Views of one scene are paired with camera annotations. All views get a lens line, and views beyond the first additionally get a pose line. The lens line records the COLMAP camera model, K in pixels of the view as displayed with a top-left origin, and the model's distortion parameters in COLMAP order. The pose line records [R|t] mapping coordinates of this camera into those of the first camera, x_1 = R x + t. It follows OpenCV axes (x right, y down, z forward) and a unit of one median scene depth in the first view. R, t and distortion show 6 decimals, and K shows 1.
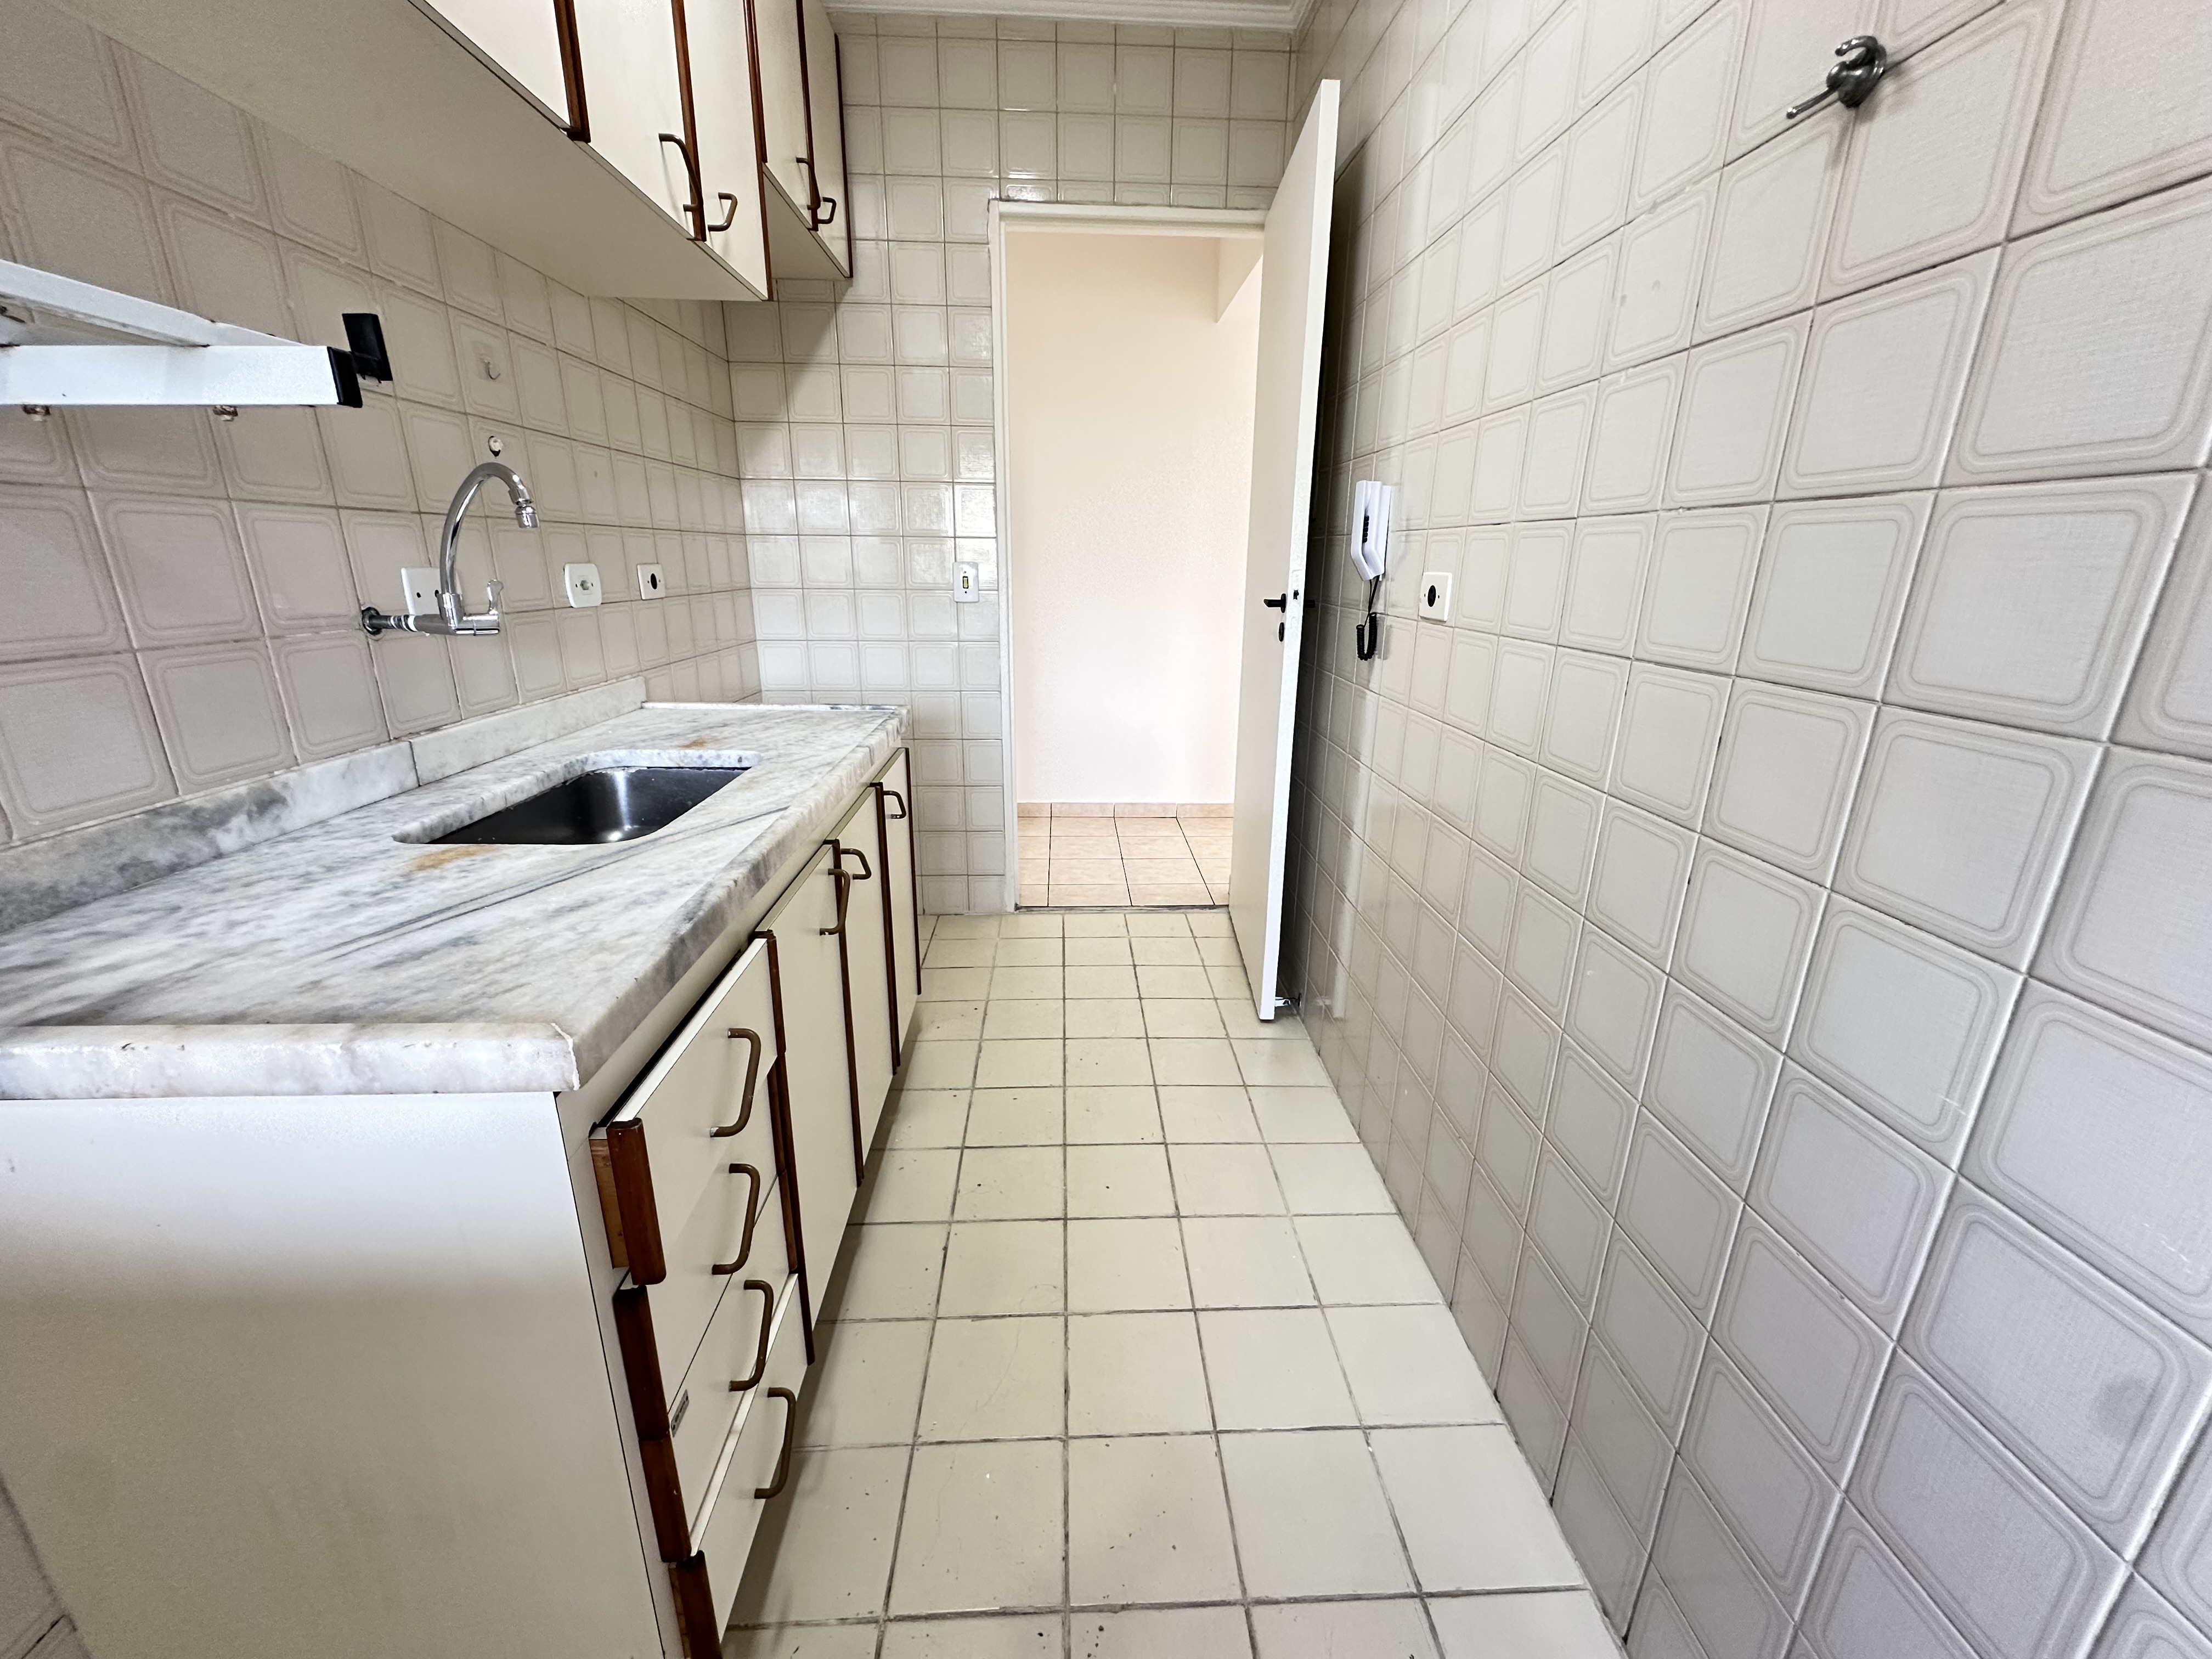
lens RADIAL K [[881.0, 0, 1107.3], [0, 881.0, 829.8], [0, 0, 1]] dist [-0.005534, 0.001750]
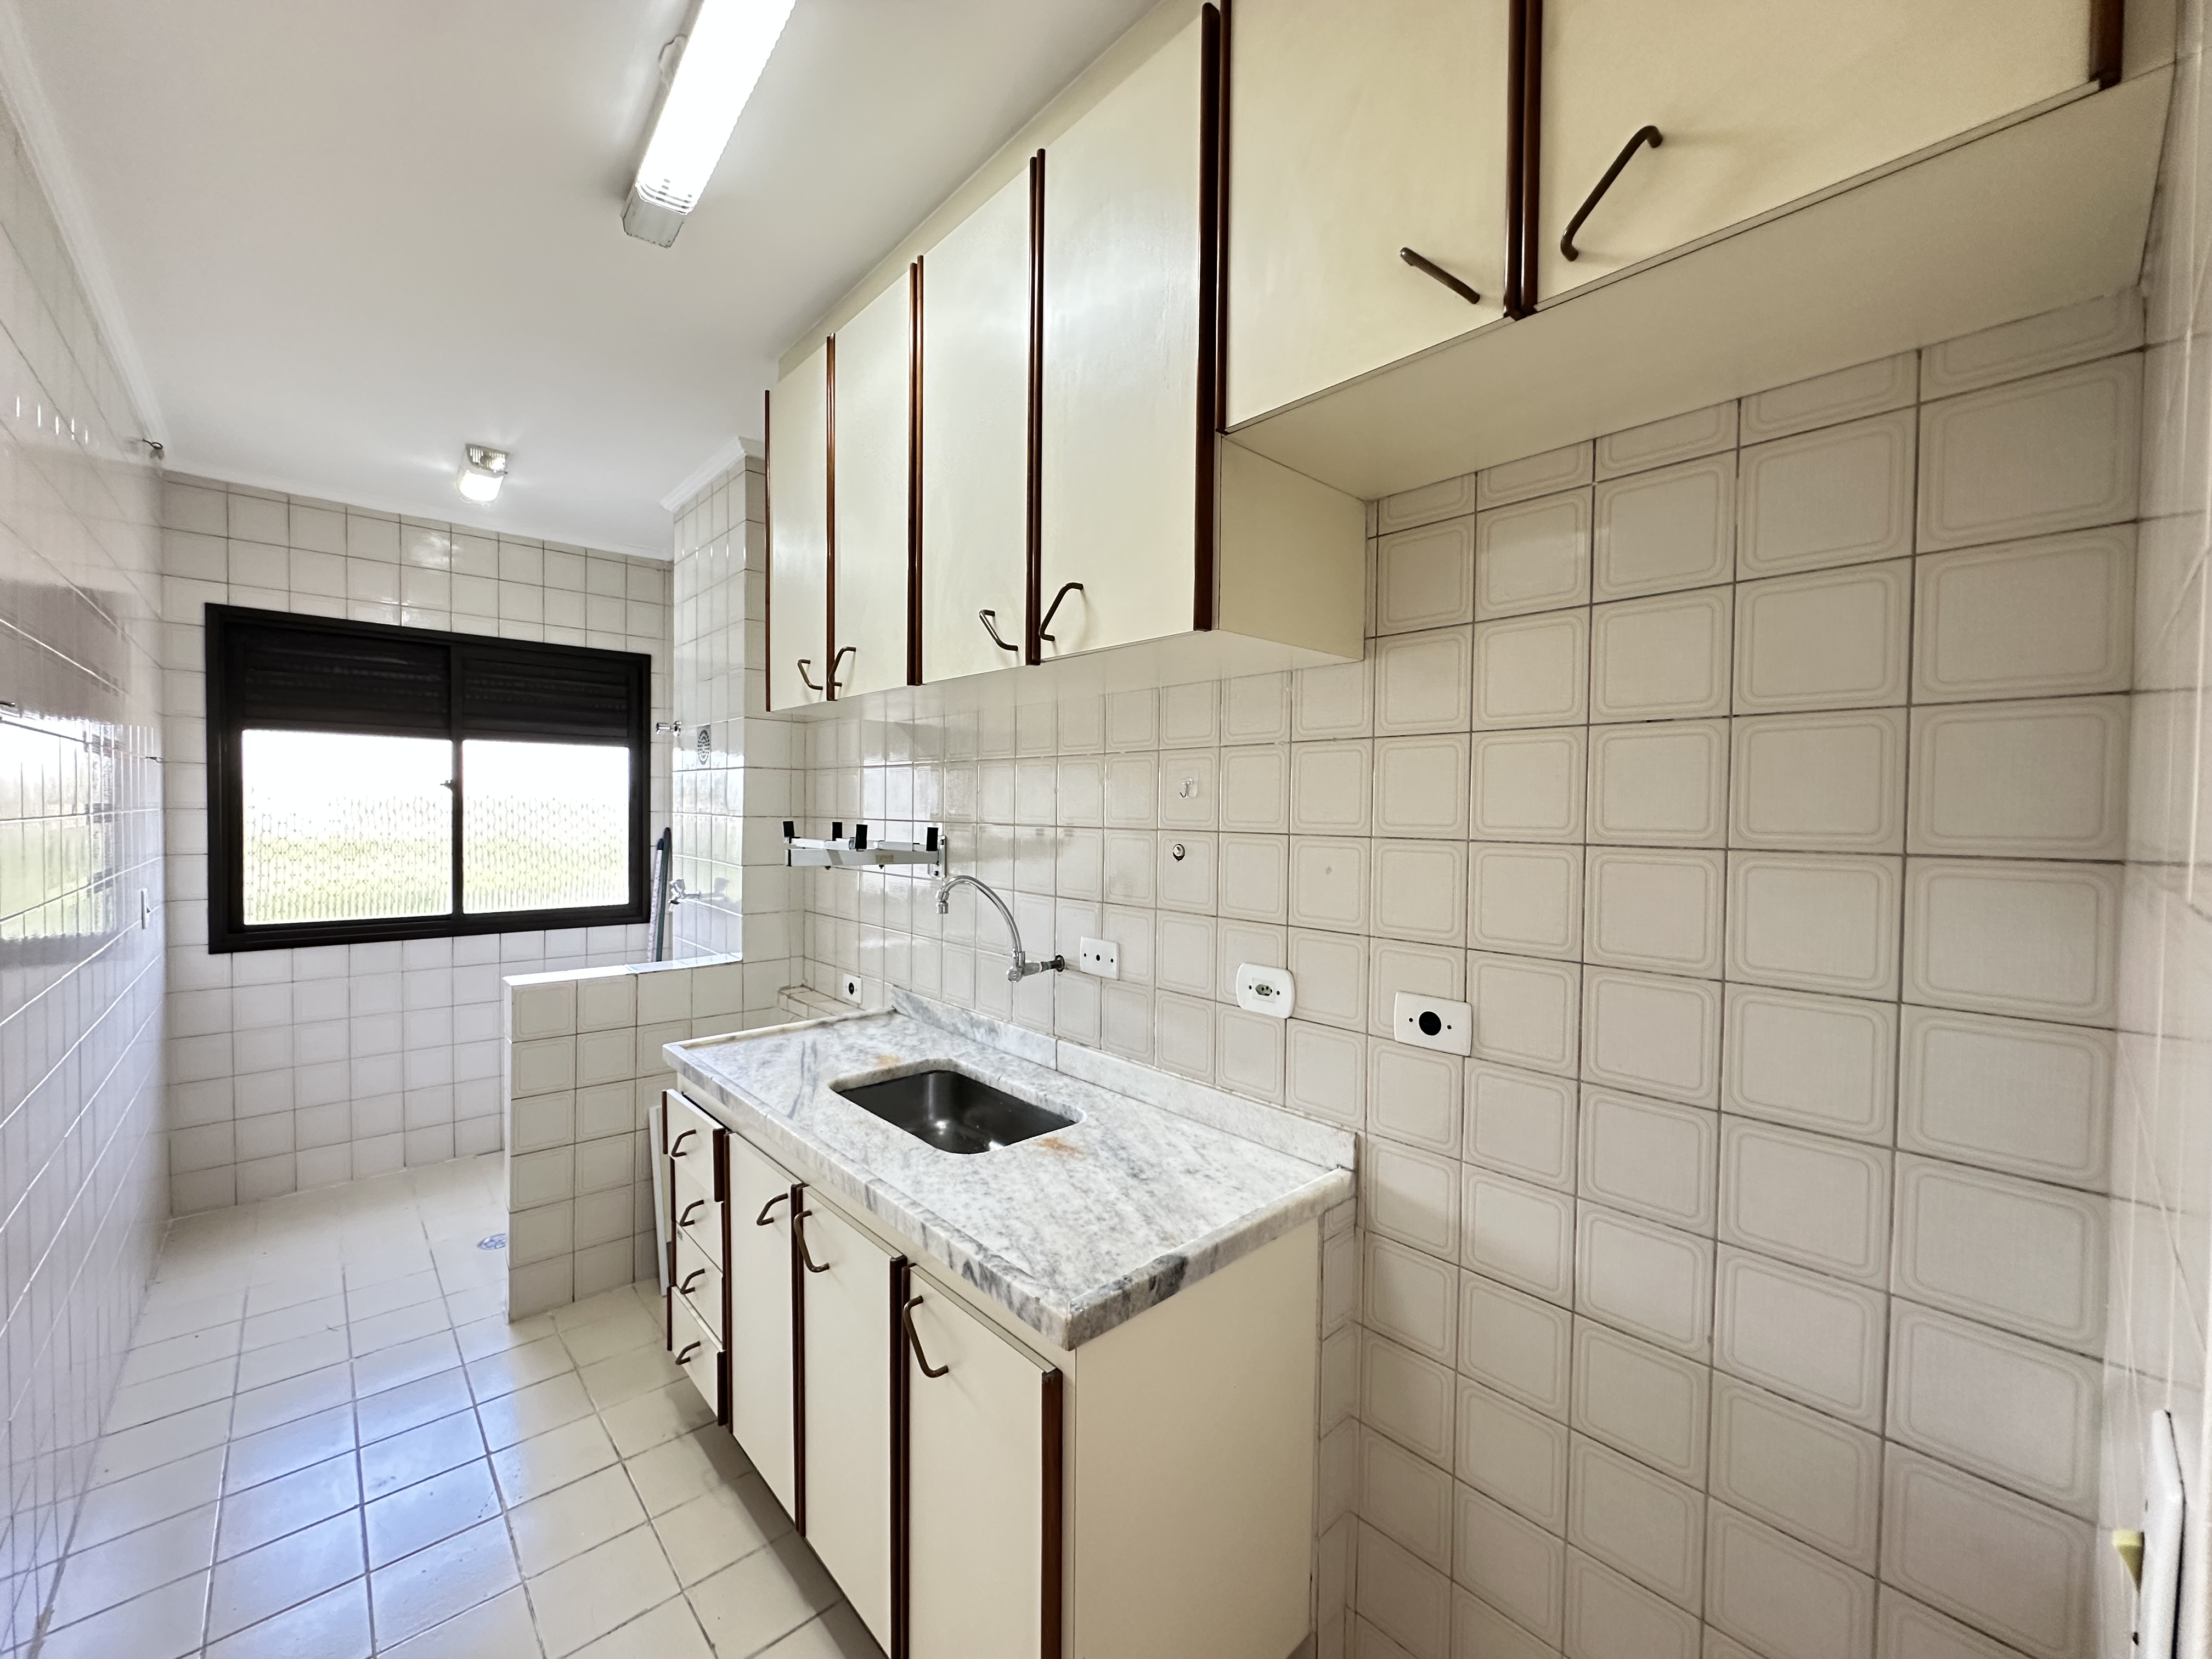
lens RADIAL K [[881.0, 0, 1106.9], [0, 881.0, 830.4], [0, 0, 1]] dist [-0.005534, 0.001750]
pose [[-0.770928, -0.006024, -0.636894, 0.104373], [-0.207693, 0.947675, 0.242438, -0.733095], [0.602108, 0.319181, -0.731840, 1.800745]]
